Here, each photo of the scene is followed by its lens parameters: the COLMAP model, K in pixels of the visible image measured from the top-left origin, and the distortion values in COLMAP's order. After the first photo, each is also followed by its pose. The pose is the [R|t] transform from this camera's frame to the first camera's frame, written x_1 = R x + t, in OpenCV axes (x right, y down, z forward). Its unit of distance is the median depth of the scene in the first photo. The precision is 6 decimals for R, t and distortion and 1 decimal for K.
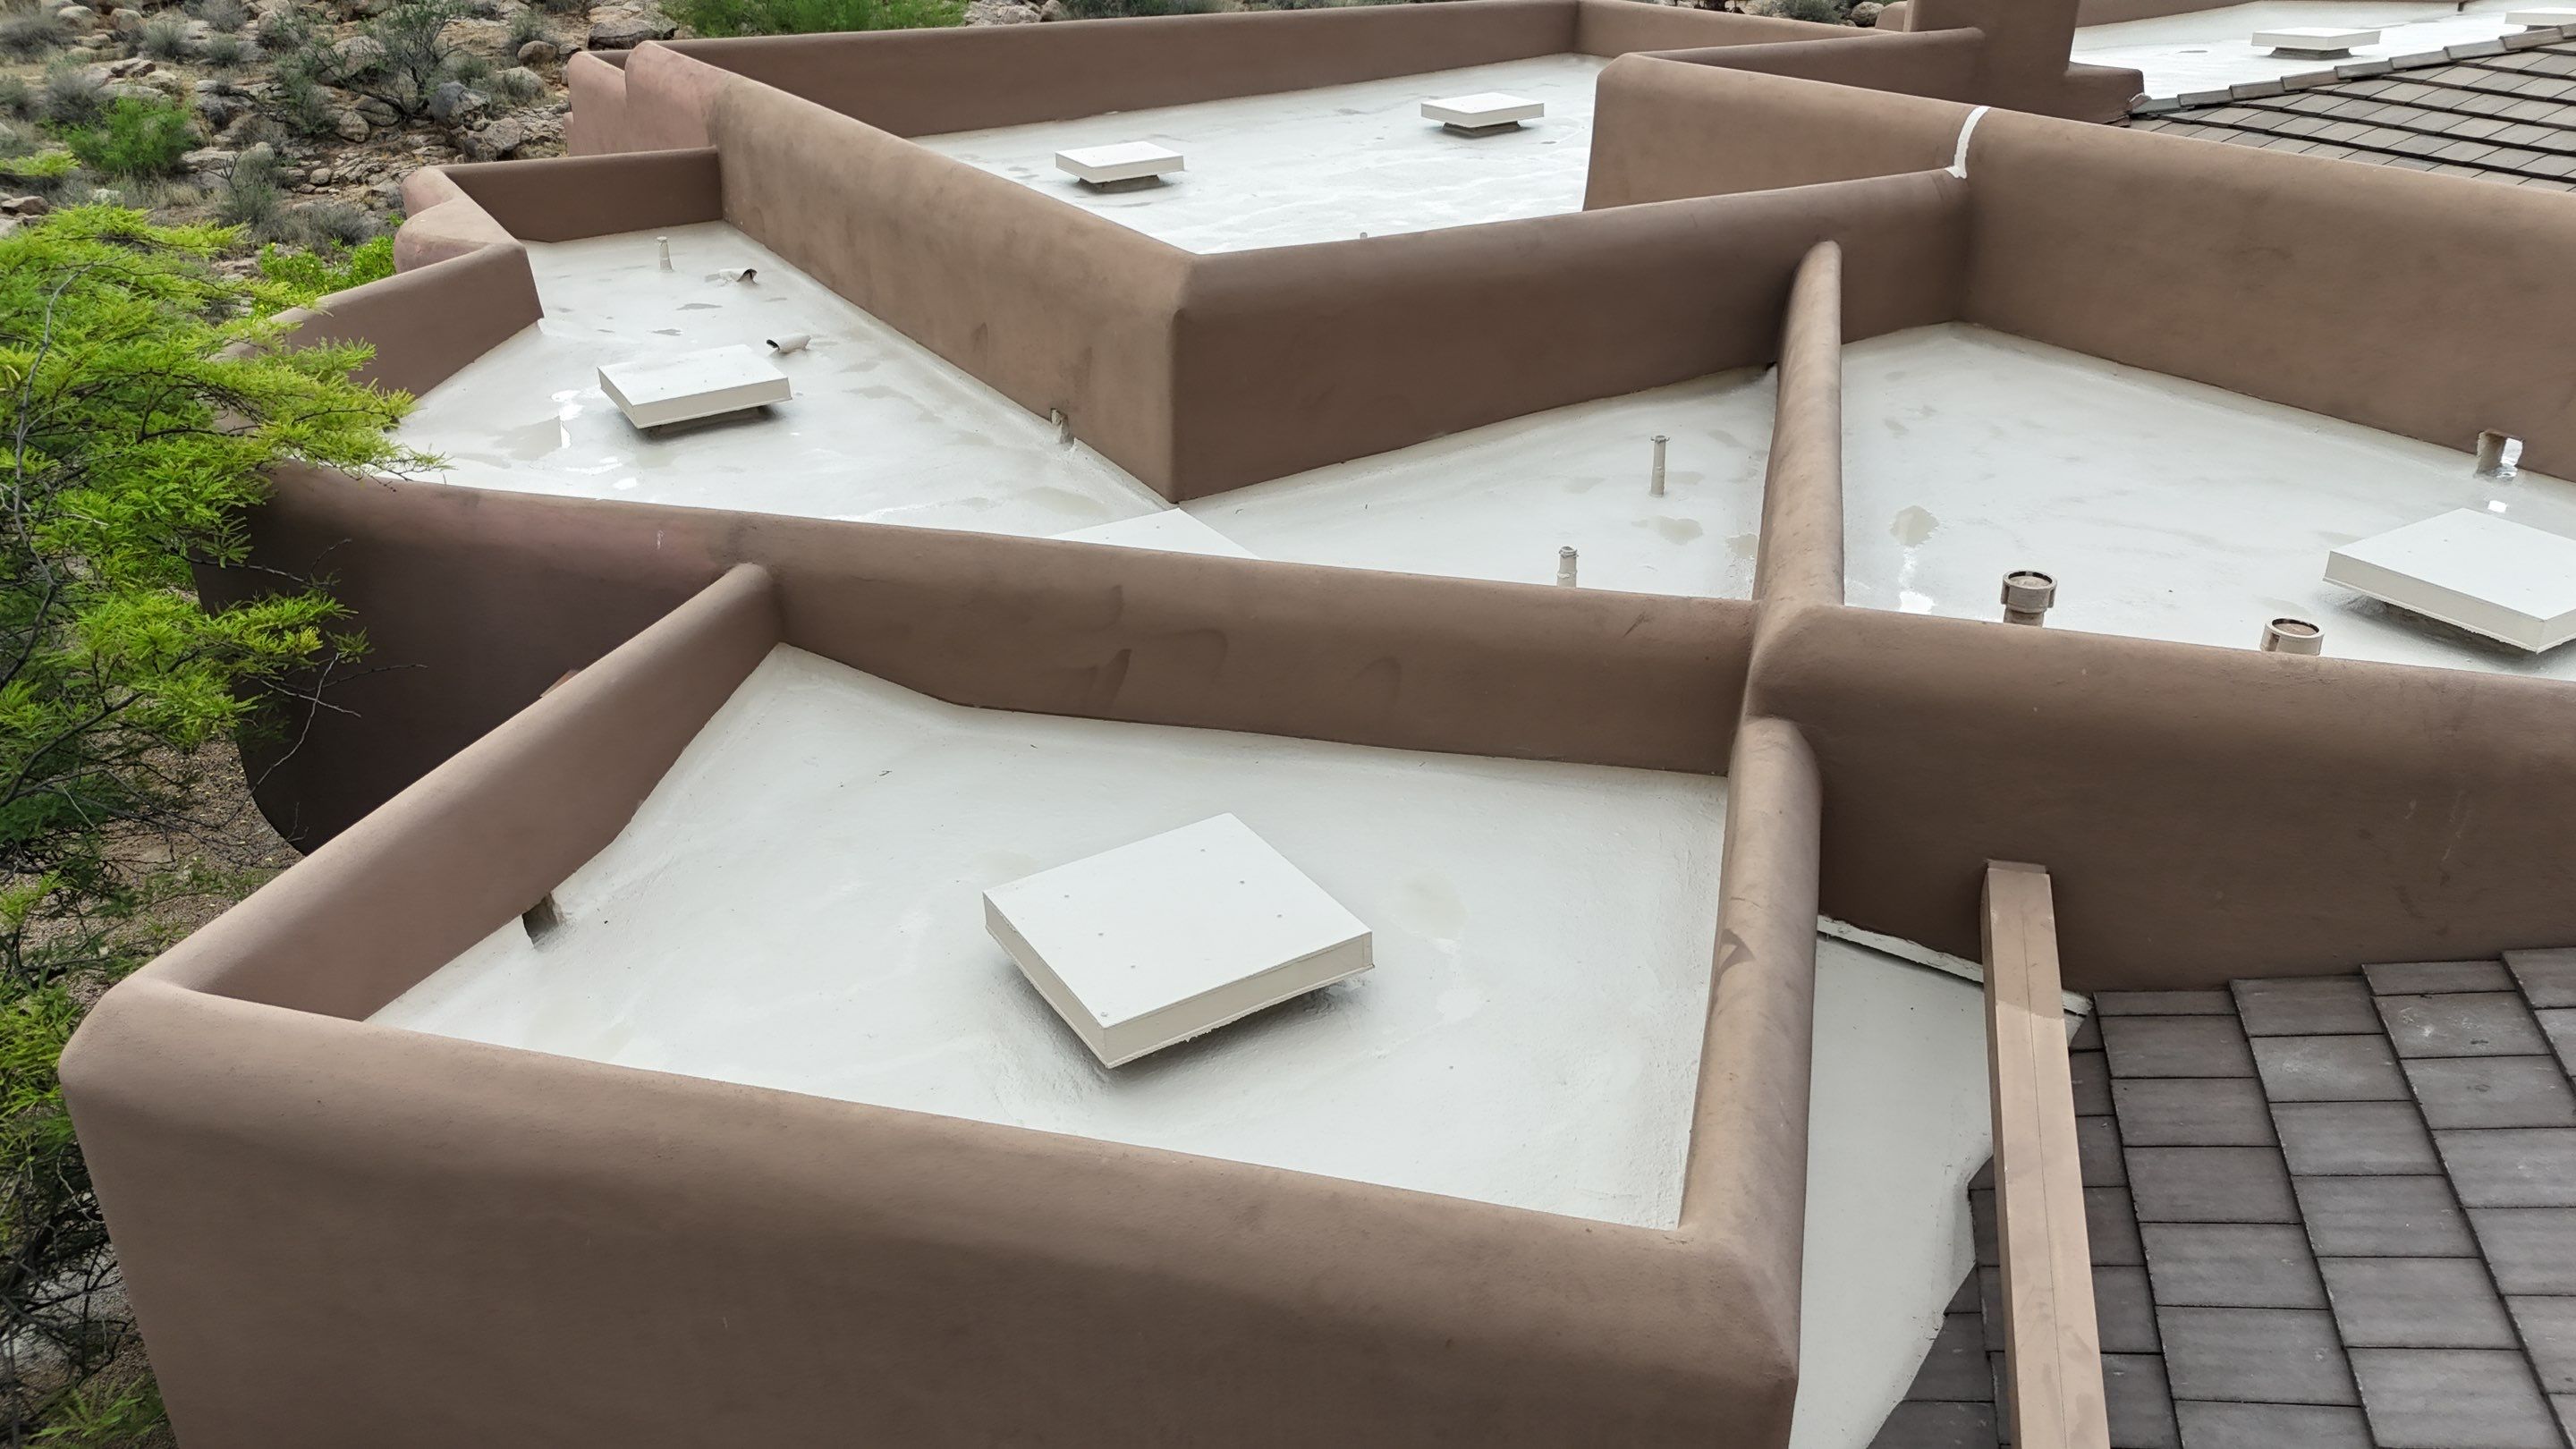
lens RADIAL K [[1899.5, 0, 1286.8], [0, 1899.5, 737.1], [0, 0, 1]] dist [0.057971, -0.065431]
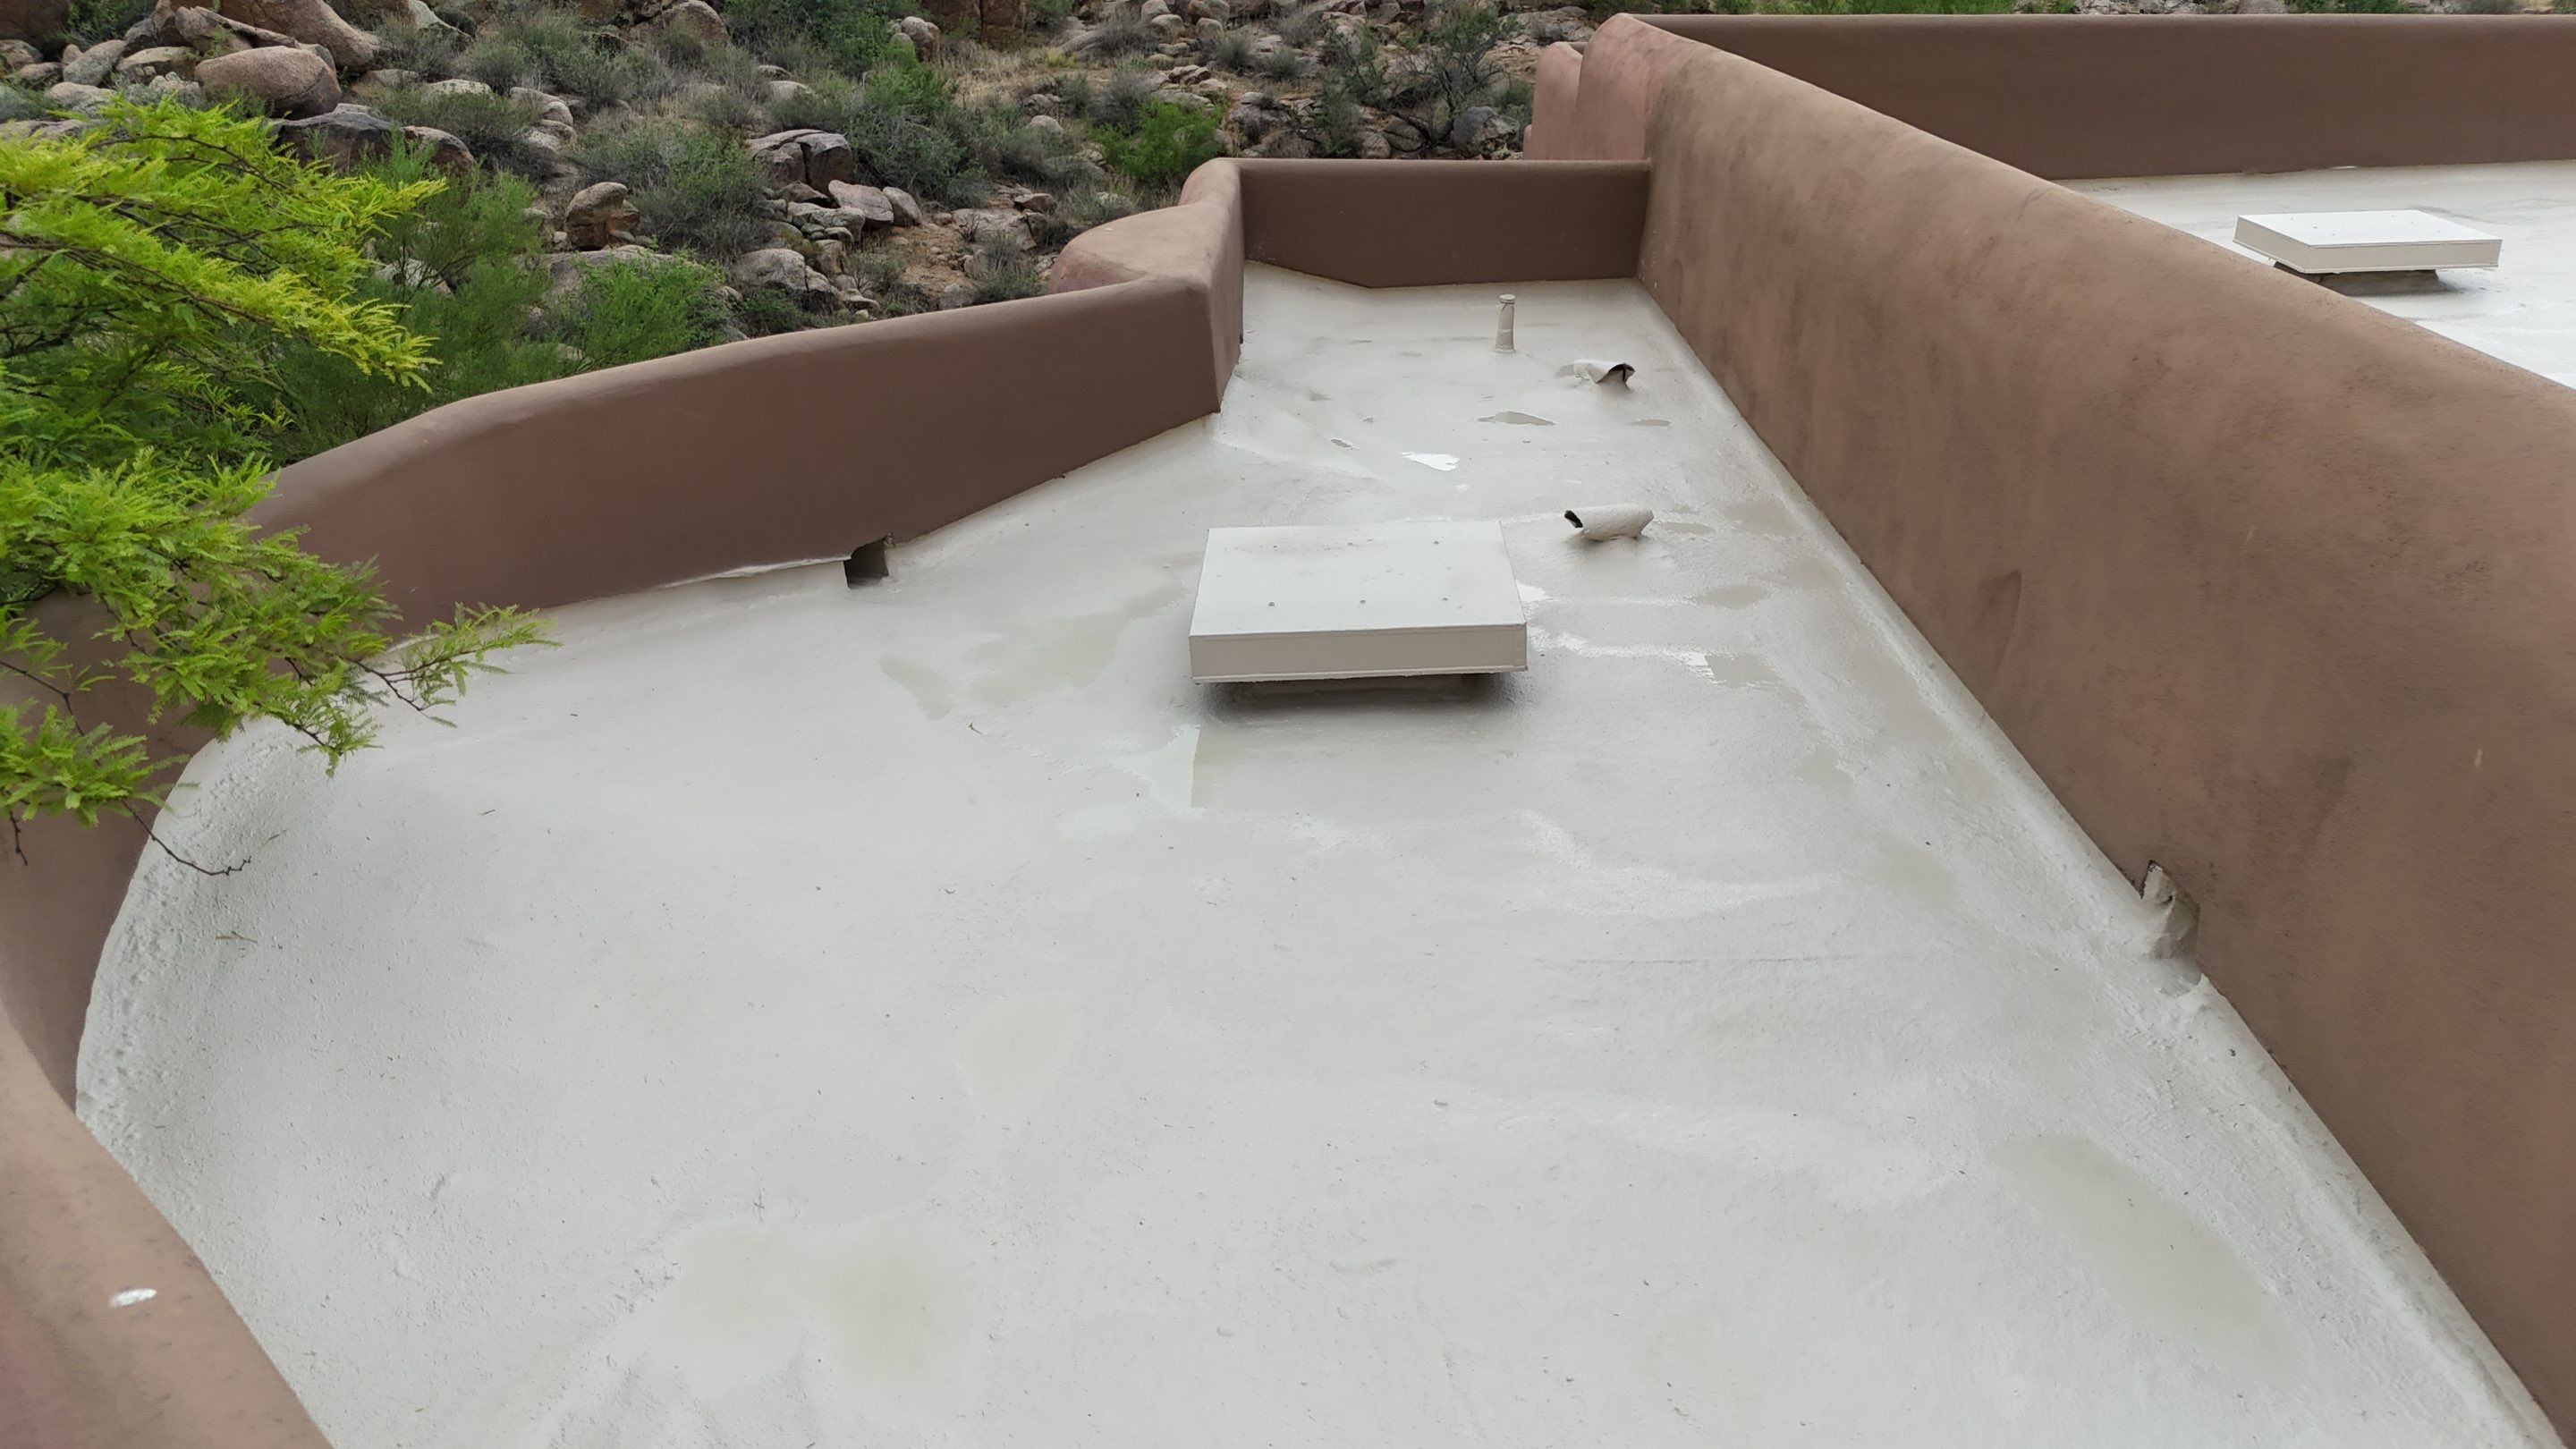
lens RADIAL K [[1899.5, 0, 1286.8], [0, 1899.5, 737.1], [0, 0, 1]] dist [0.057971, -0.065431]
pose [[0.854978, 0.210628, -0.473970, -0.059166], [-0.227509, 0.973522, 0.022229, -0.101192], [0.466103, 0.088827, 0.880260, 0.371100]]
